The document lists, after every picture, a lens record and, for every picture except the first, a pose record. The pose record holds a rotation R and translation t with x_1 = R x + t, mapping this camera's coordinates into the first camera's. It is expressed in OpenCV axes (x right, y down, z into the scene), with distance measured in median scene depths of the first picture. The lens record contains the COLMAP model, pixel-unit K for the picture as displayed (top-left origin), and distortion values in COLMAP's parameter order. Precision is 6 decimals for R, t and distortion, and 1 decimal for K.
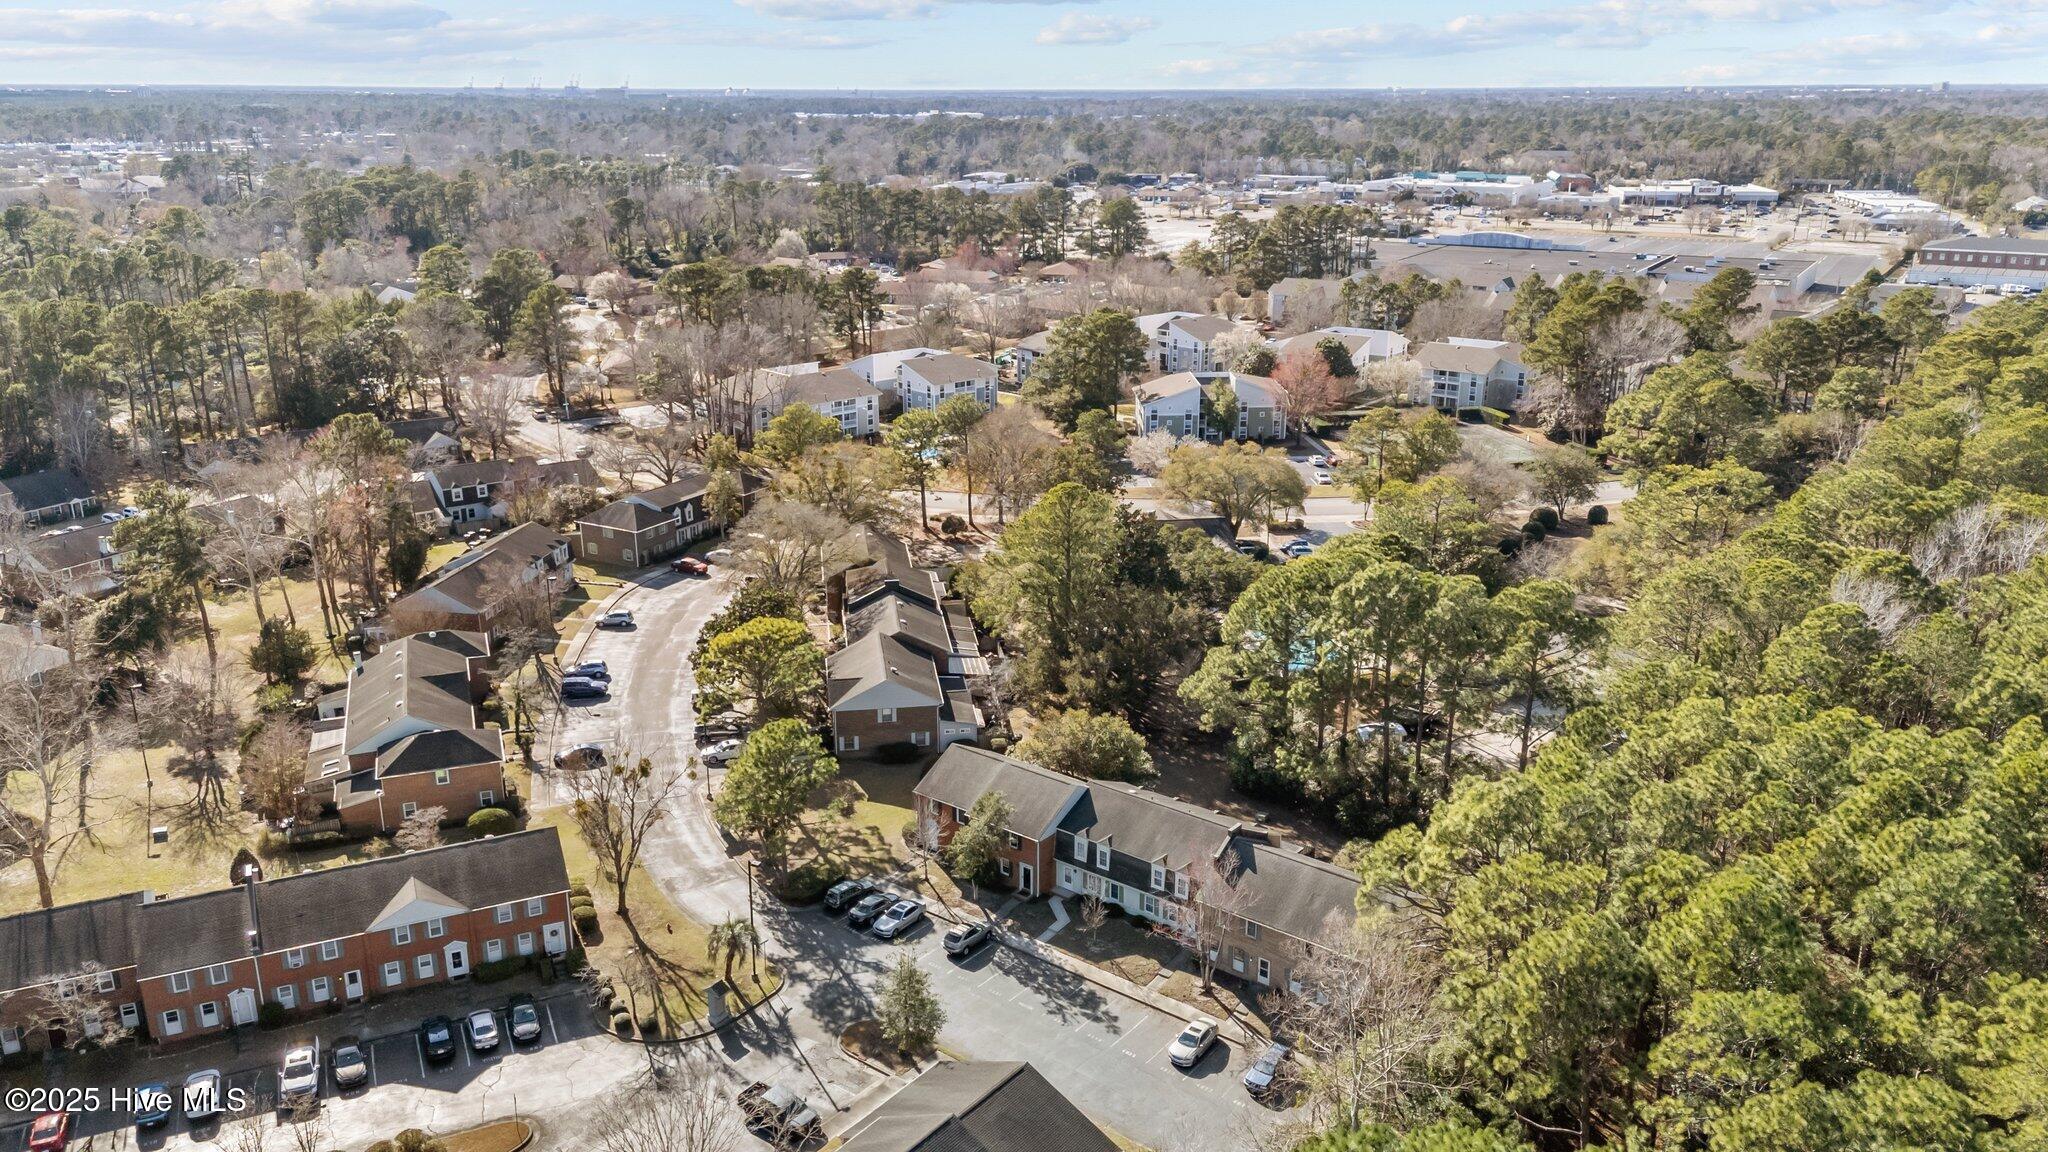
lens RADIAL K [[1495.8, 0, 1024.0], [0, 1495.8, 576.0], [0, 0, 1]] dist [0.066543, -0.076687]
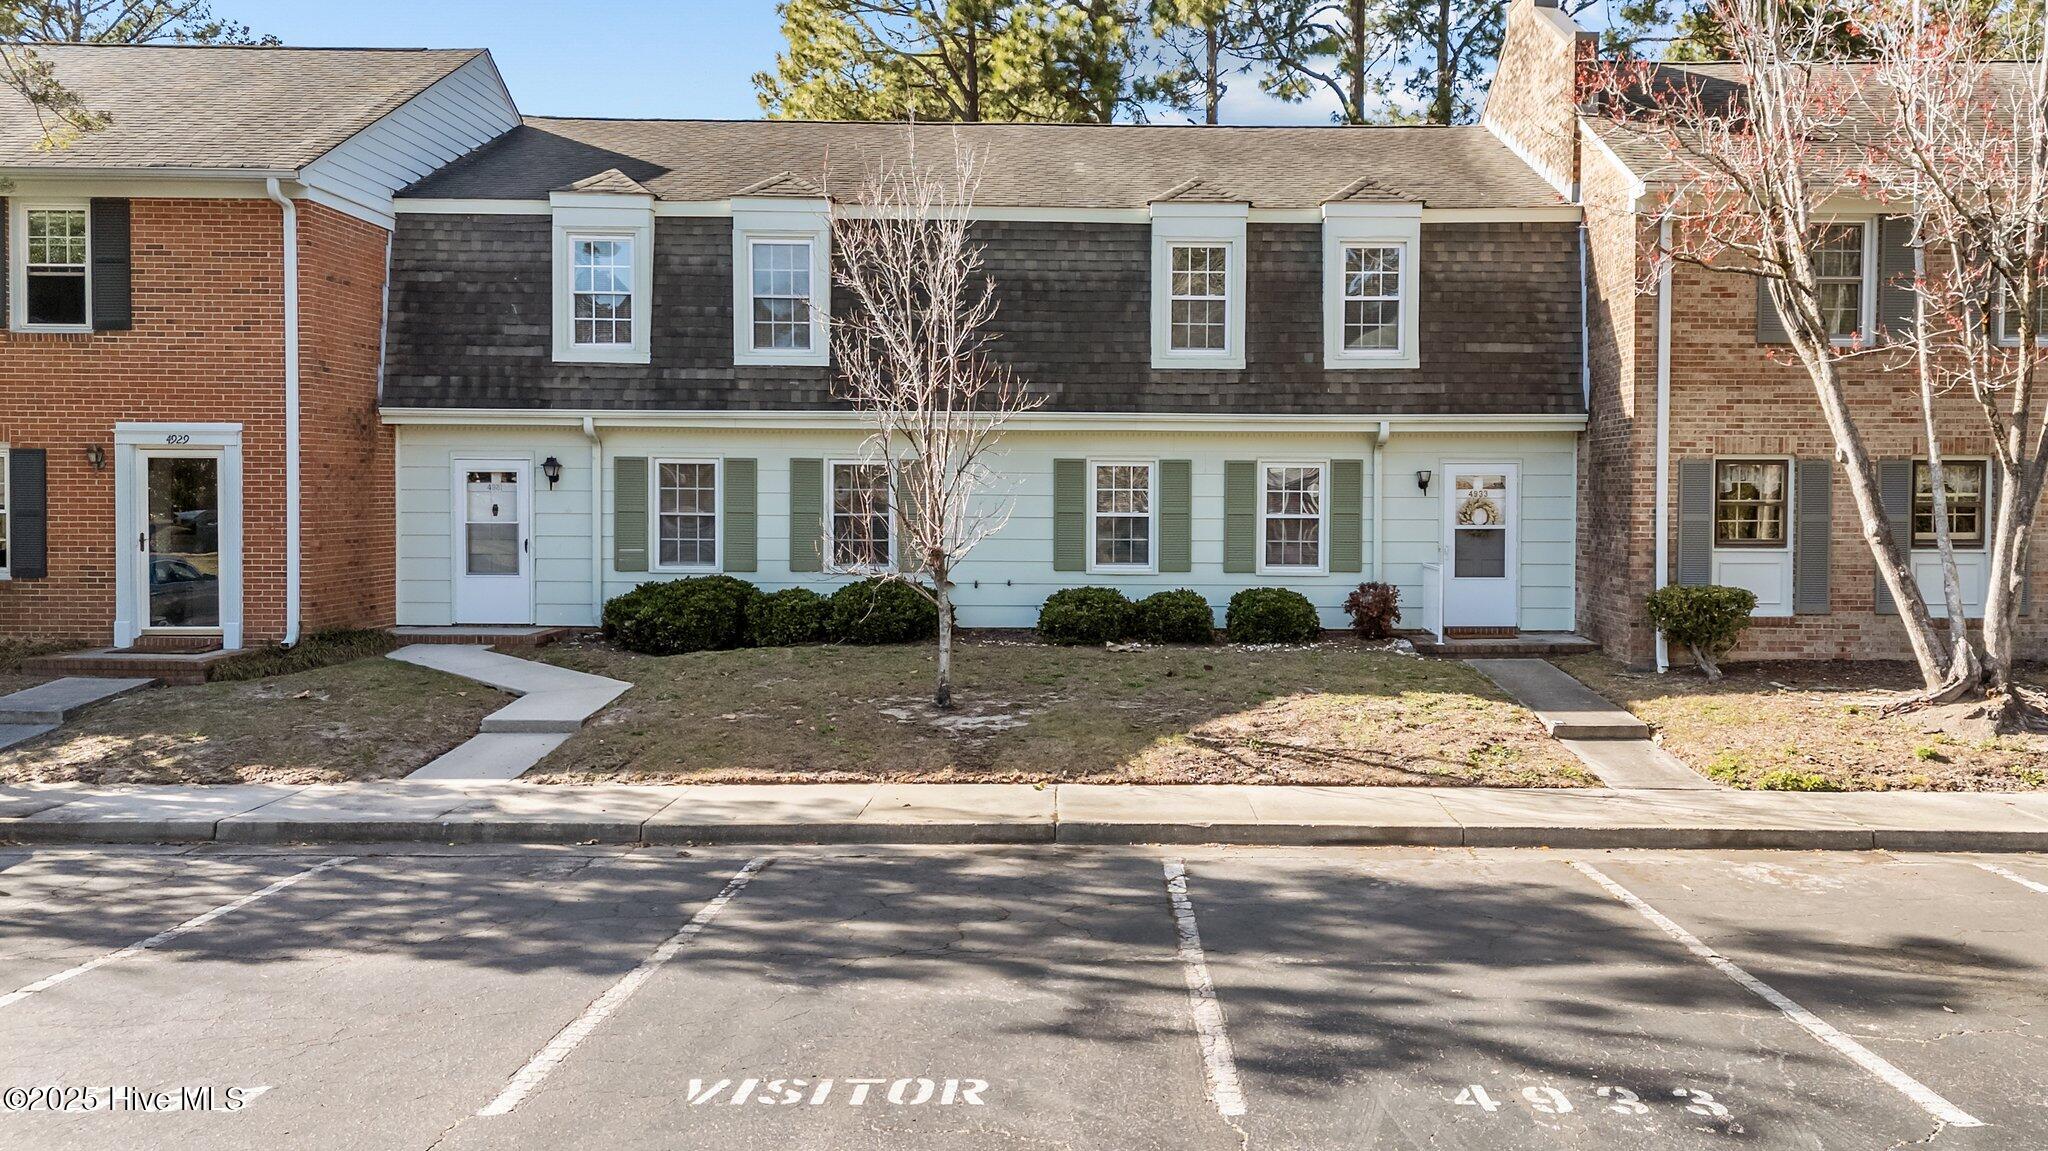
lens RADIAL K [[1627.4, 0, 1109.2], [0, 1627.4, 539.4], [0, 0, 1]] dist [0.044579, -0.000705]
pose [[0.778973, -0.011664, 0.626949, -0.022000], [0.184862, 0.959663, -0.211833, 0.207521], [-0.599189, 0.280911, 0.749708, 0.699405]]
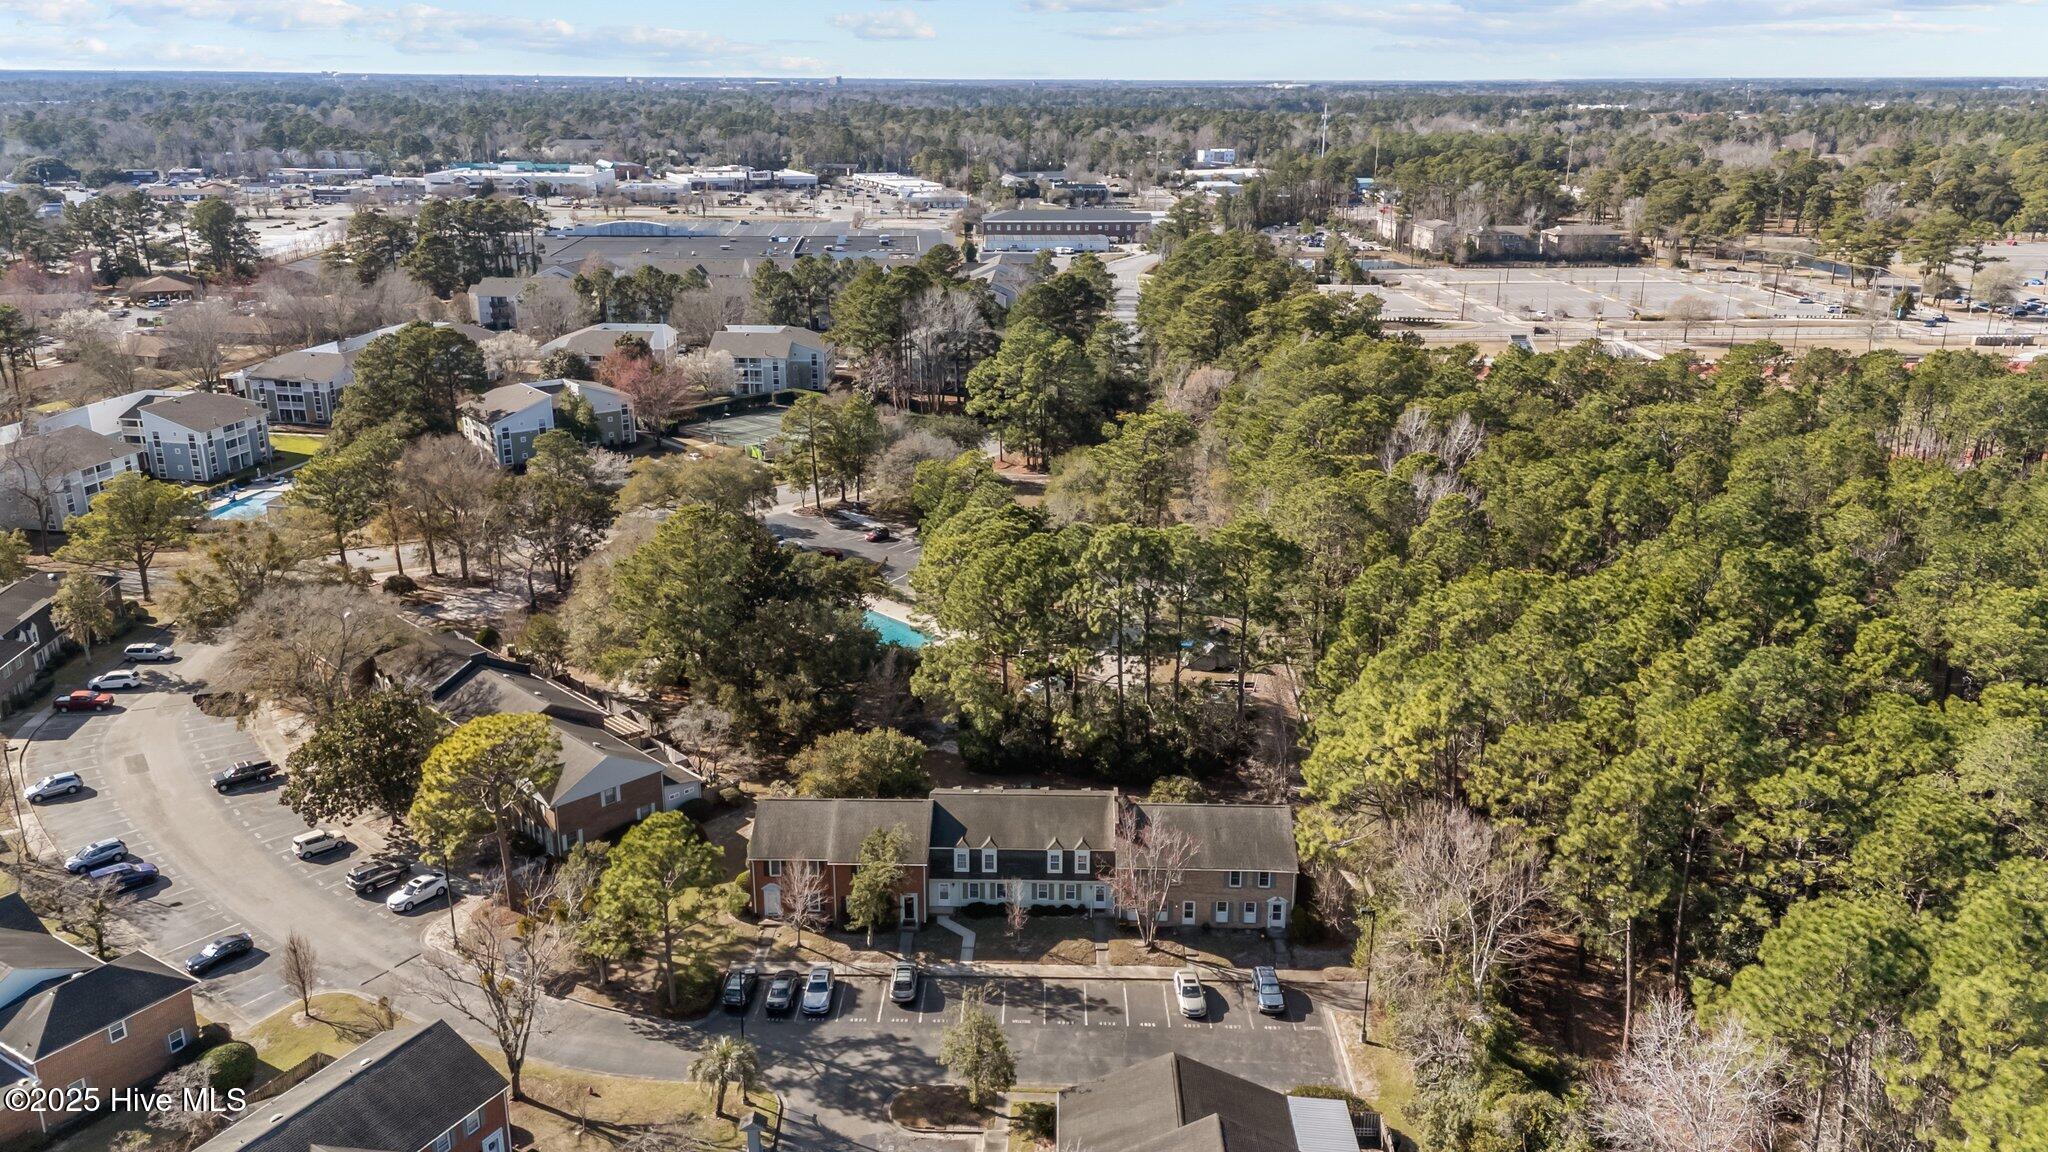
lens RADIAL K [[1495.8, 0, 1024.0], [0, 1495.8, 576.0], [0, 0, 1]] dist [0.066543, -0.076687]
pose [[0.801675, -0.181374, 0.569579, -0.374218], [0.177381, 0.982119, 0.063080, -0.045695], [-0.570836, 0.050462, 0.819512, 0.132874]]
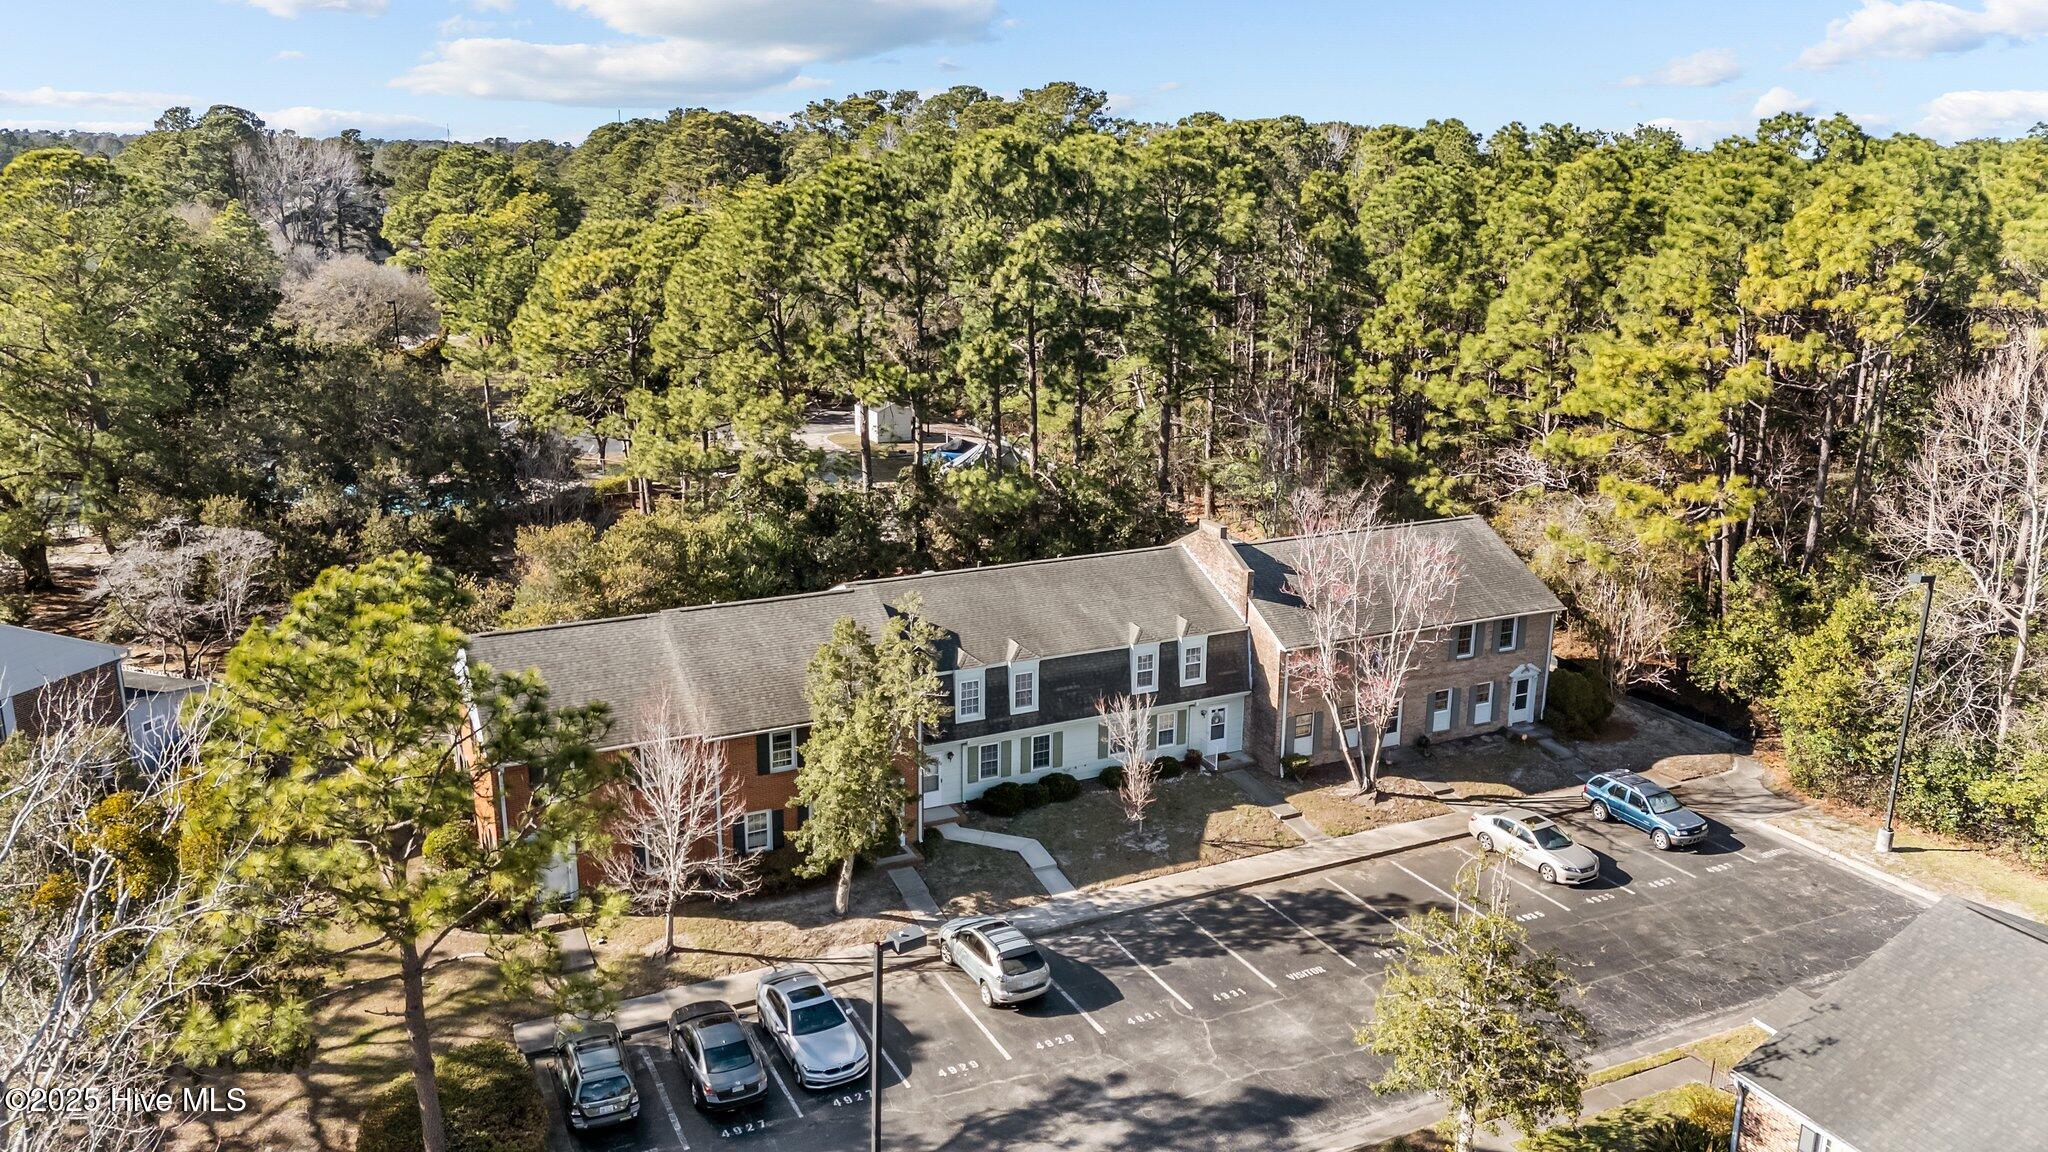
lens RADIAL K [[1468.1, 0, 1024.0], [0, 1468.1, 576.0], [0, 0, 1]] dist [0.036338, -0.003302]
pose [[0.444520, -0.231857, 0.865242, -0.269996], [0.264218, 0.956884, 0.120672, 0.081275], [-0.855915, 0.174971, 0.486615, 0.628671]]
